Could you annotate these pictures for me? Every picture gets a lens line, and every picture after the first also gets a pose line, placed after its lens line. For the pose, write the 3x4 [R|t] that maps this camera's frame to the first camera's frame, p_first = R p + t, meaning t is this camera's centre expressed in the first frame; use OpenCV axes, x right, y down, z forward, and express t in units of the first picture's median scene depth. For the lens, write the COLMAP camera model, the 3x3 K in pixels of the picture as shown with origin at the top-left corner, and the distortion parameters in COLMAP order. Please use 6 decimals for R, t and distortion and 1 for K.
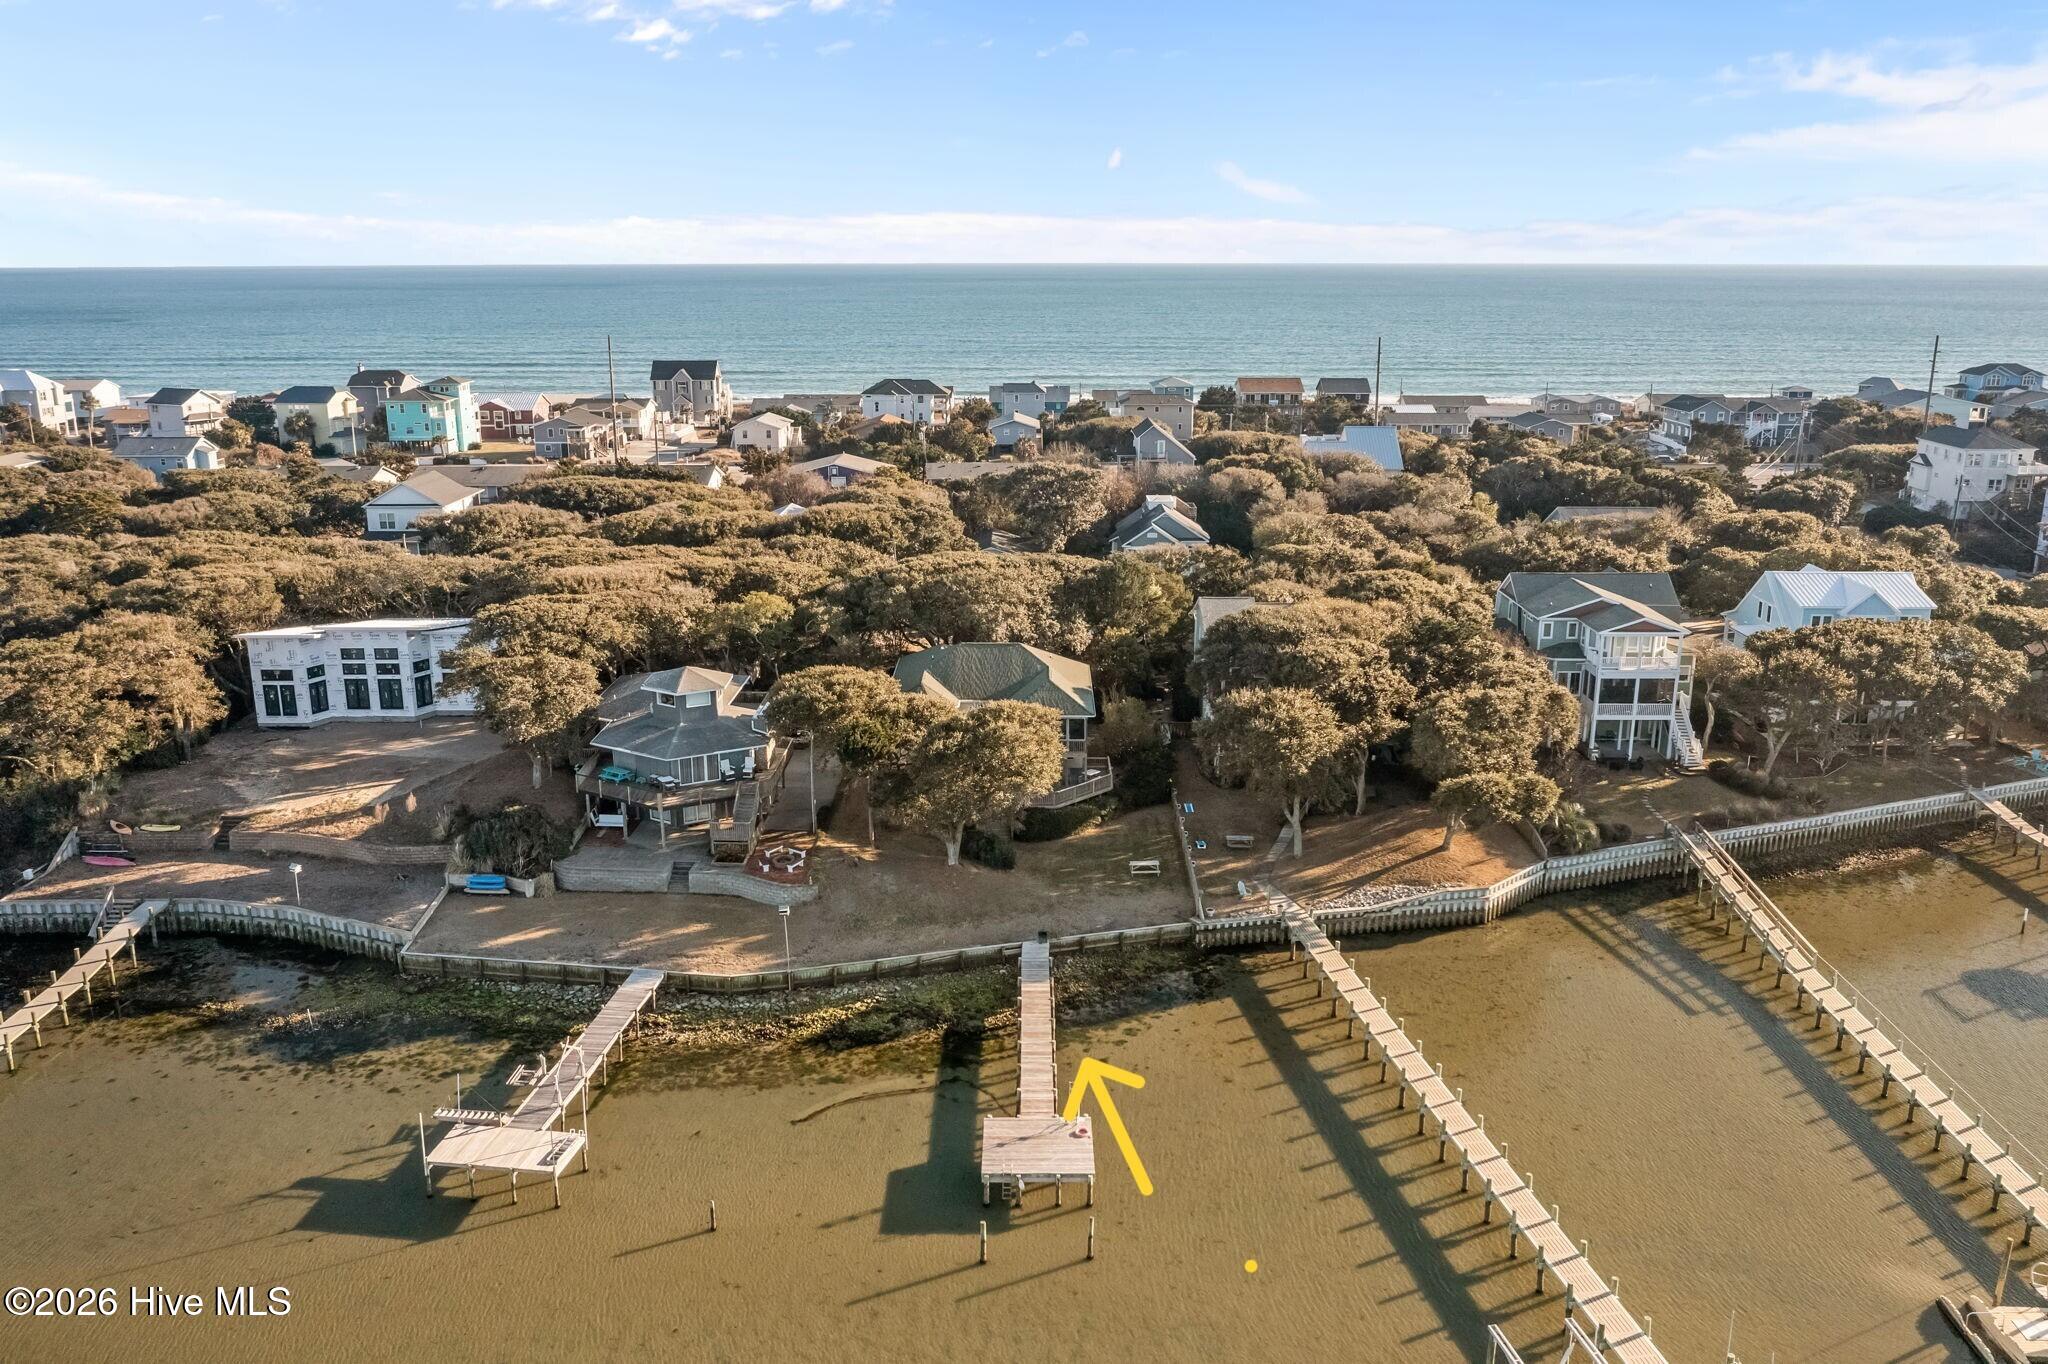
lens RADIAL K [[1607.2, 0, 1024.0], [0, 1607.2, 682.0], [0, 0, 1]] dist [-0.039710, 0.007728]
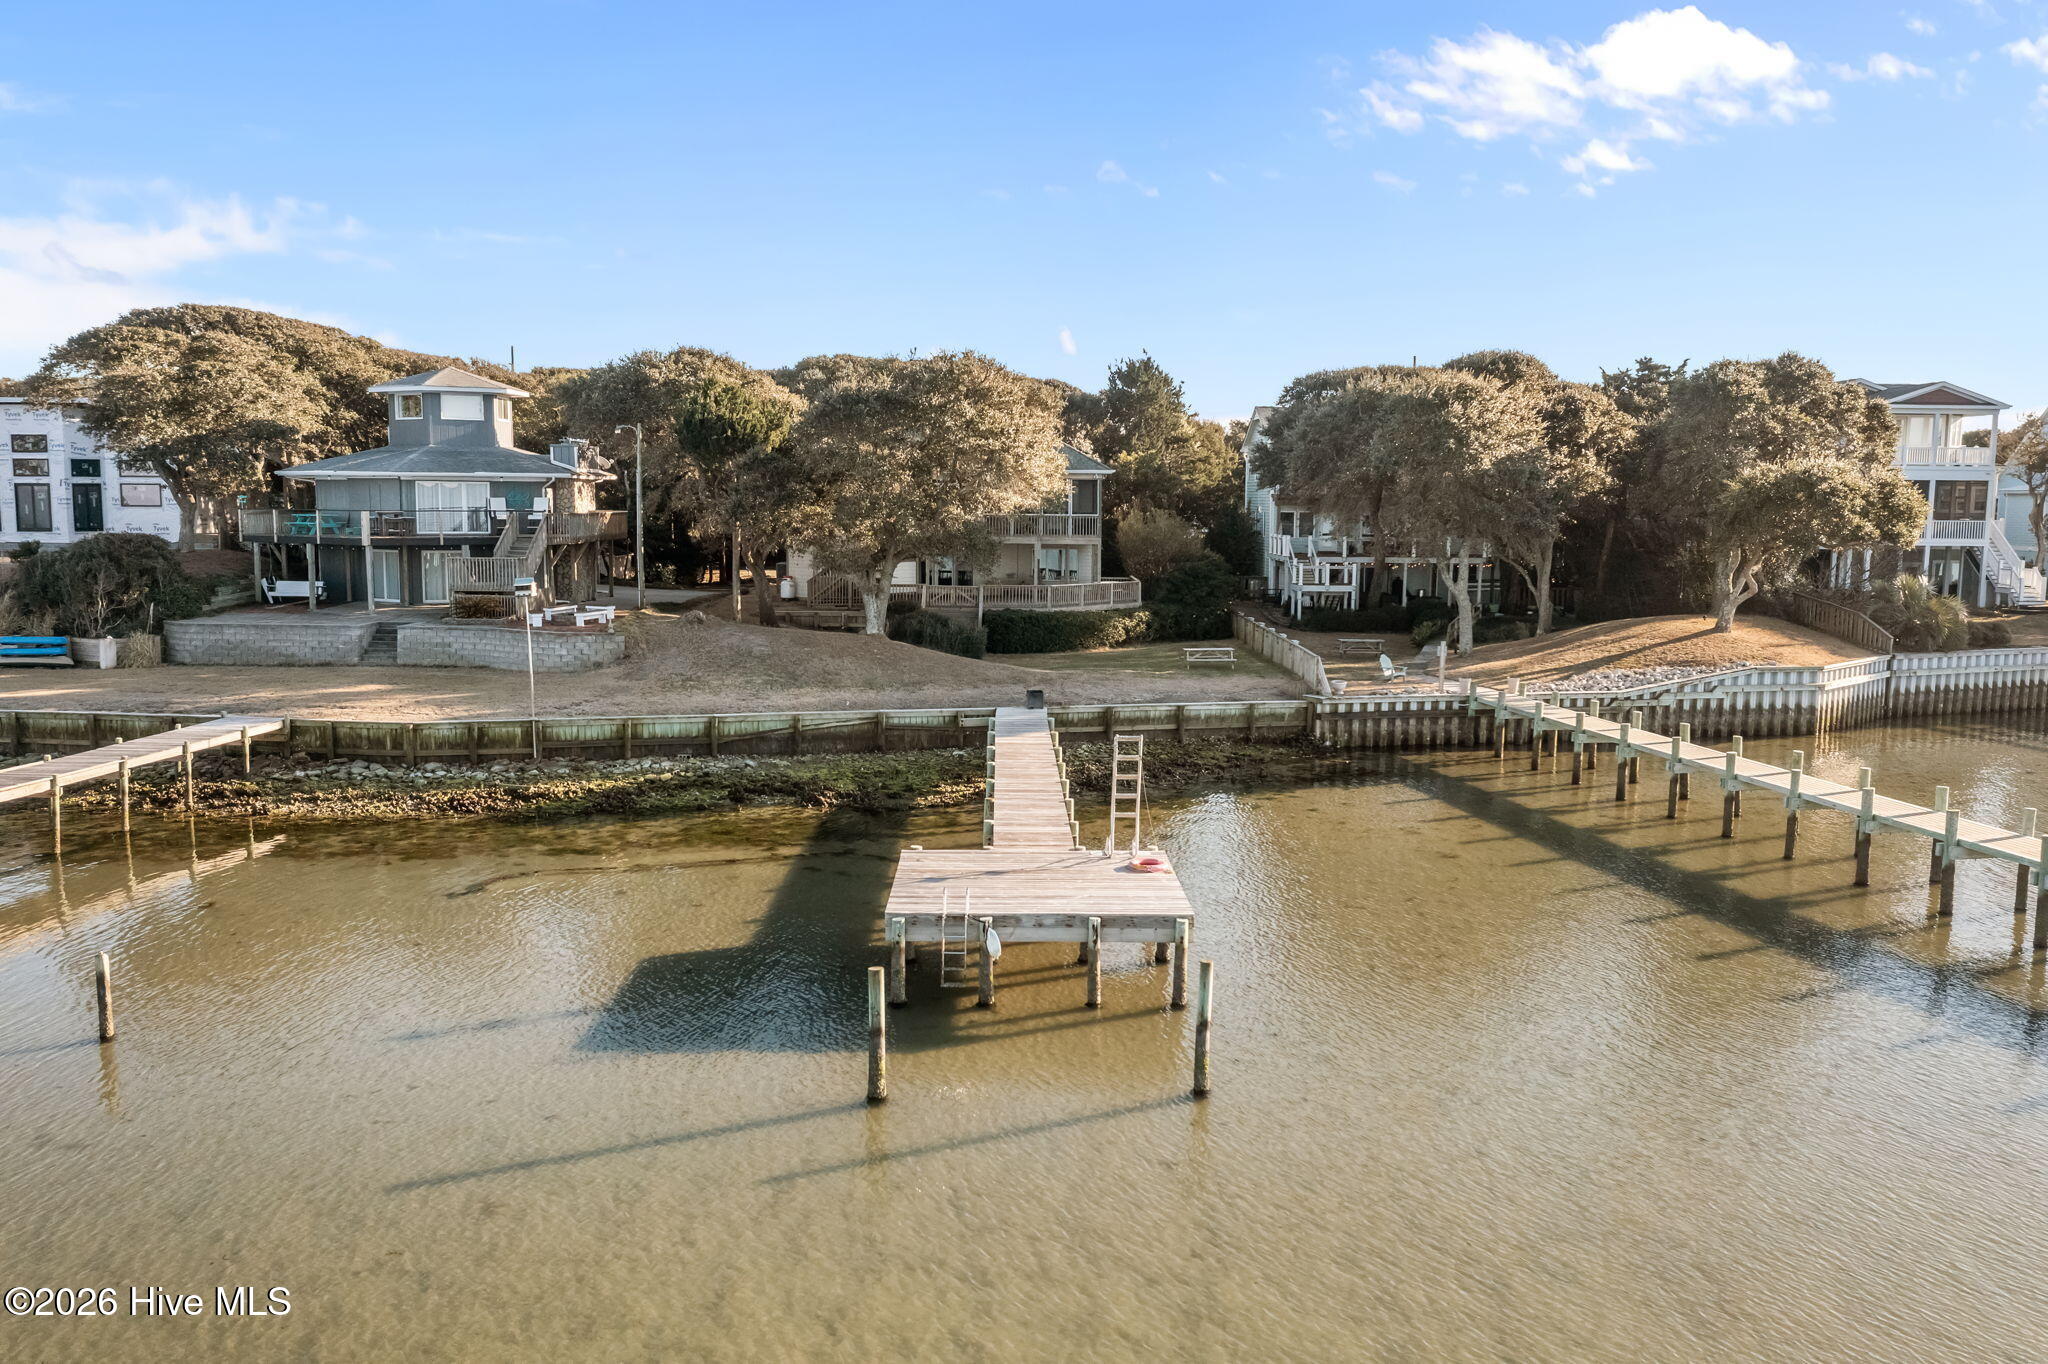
lens RADIAL K [[1607.2, 0, 1024.0], [0, 1607.2, 682.0], [0, 0, 1]] dist [-0.039710, 0.007728]
pose [[0.999871, 0.003339, 0.015707, -0.000330], [-0.000757, 0.986853, -0.161619, 0.242164], [-0.016040, 0.161586, 0.986728, 0.483233]]
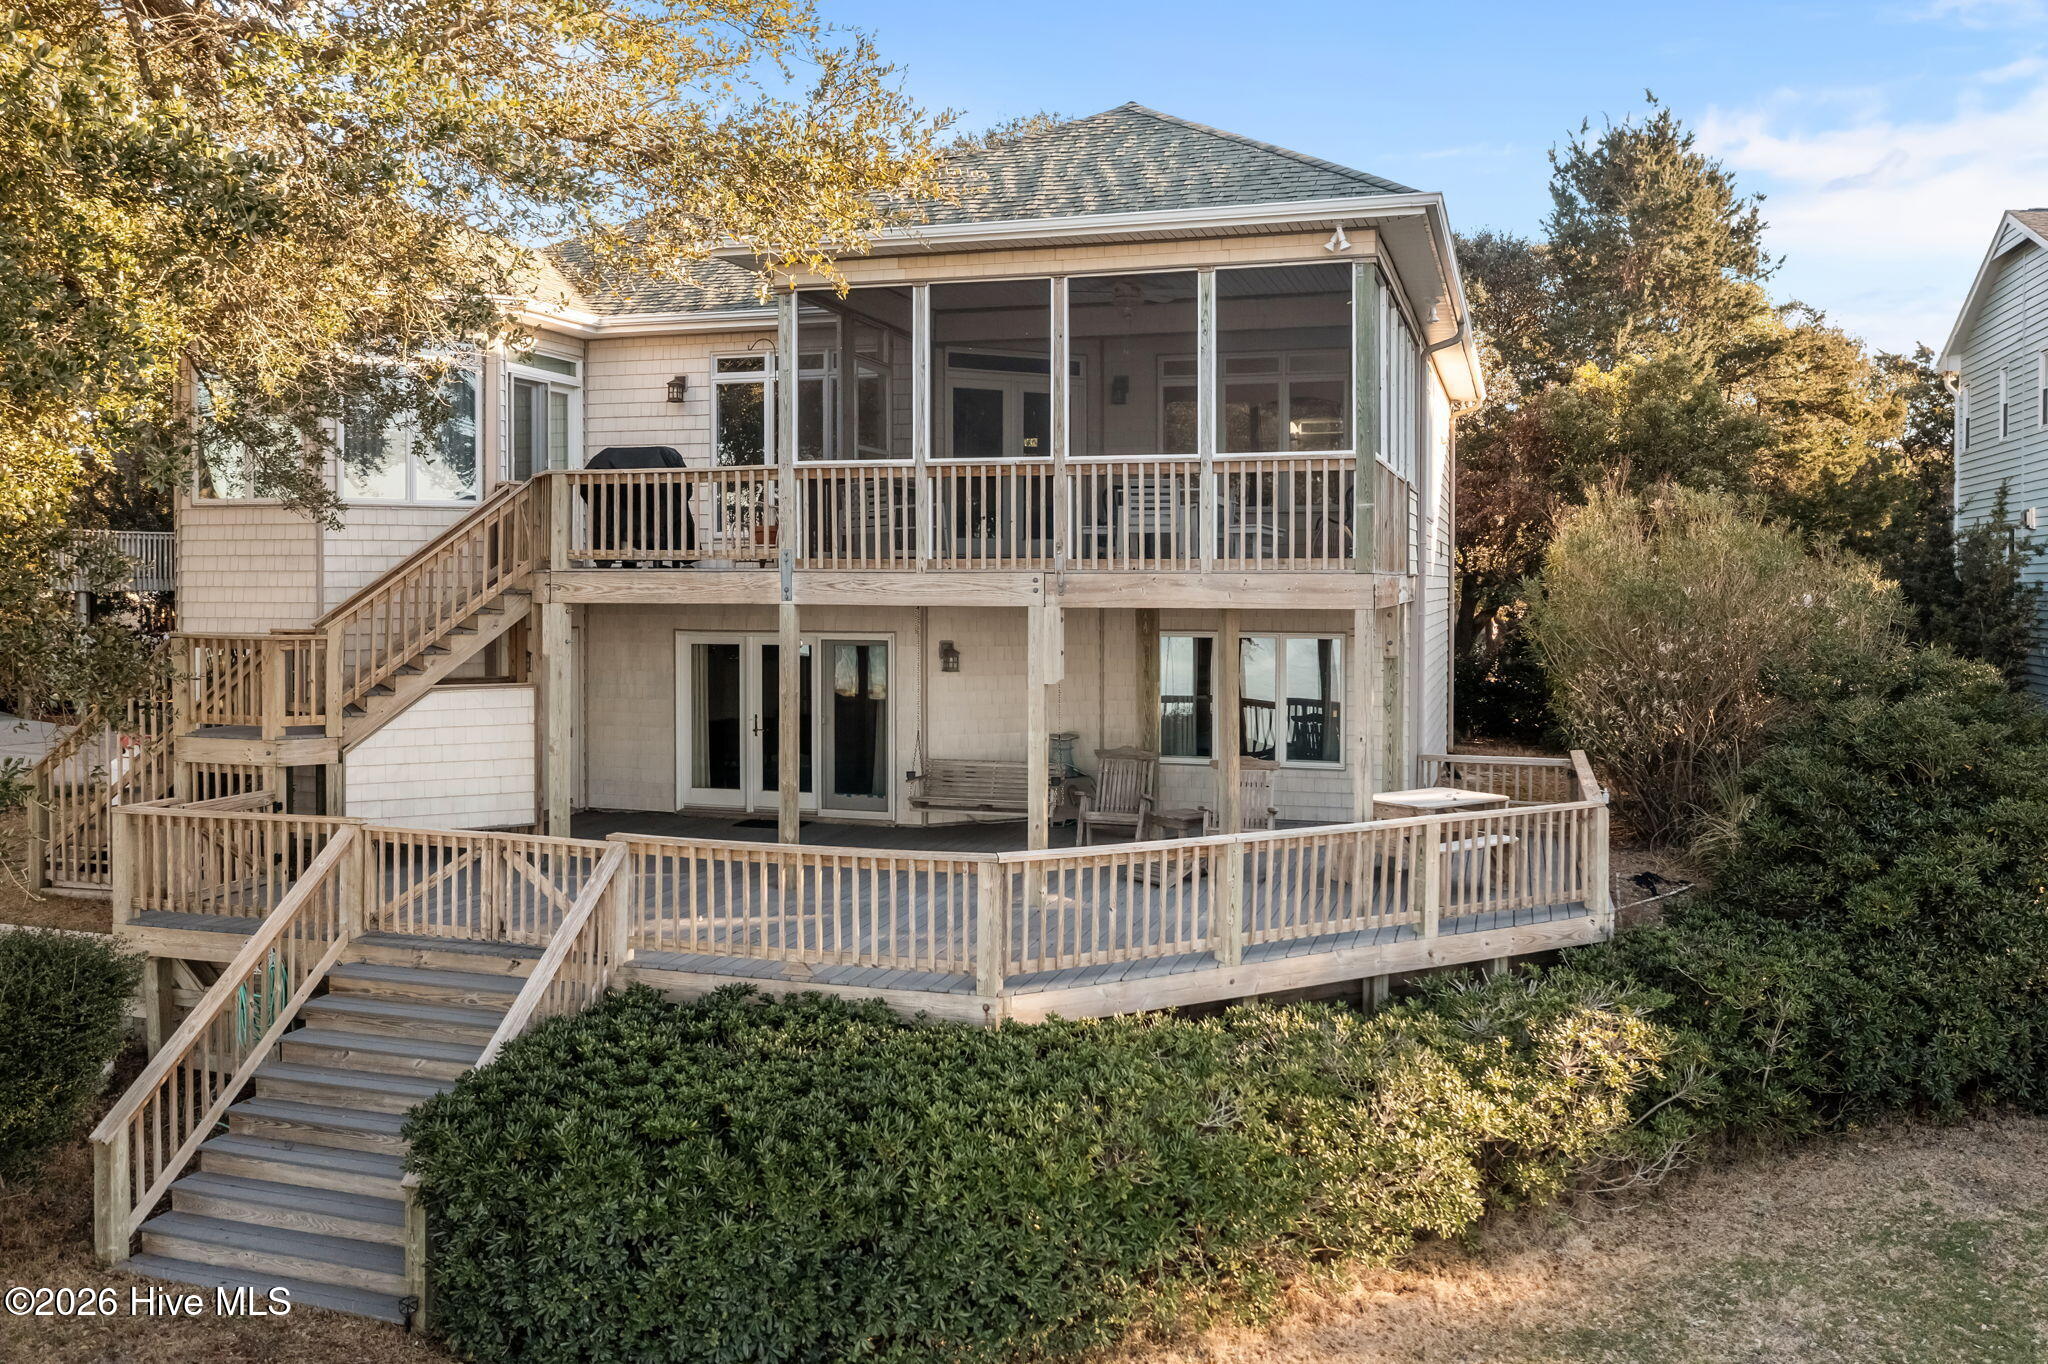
lens RADIAL K [[1607.2, 0, 1024.0], [0, 1607.2, 682.0], [0, 0, 1]] dist [-0.039710, 0.007728]
pose [[0.956587, 0.008308, -0.291329, 0.044985], [-0.072555, 0.974912, -0.210433, 0.128798], [0.282272, 0.222435, 0.933191, 0.940230]]
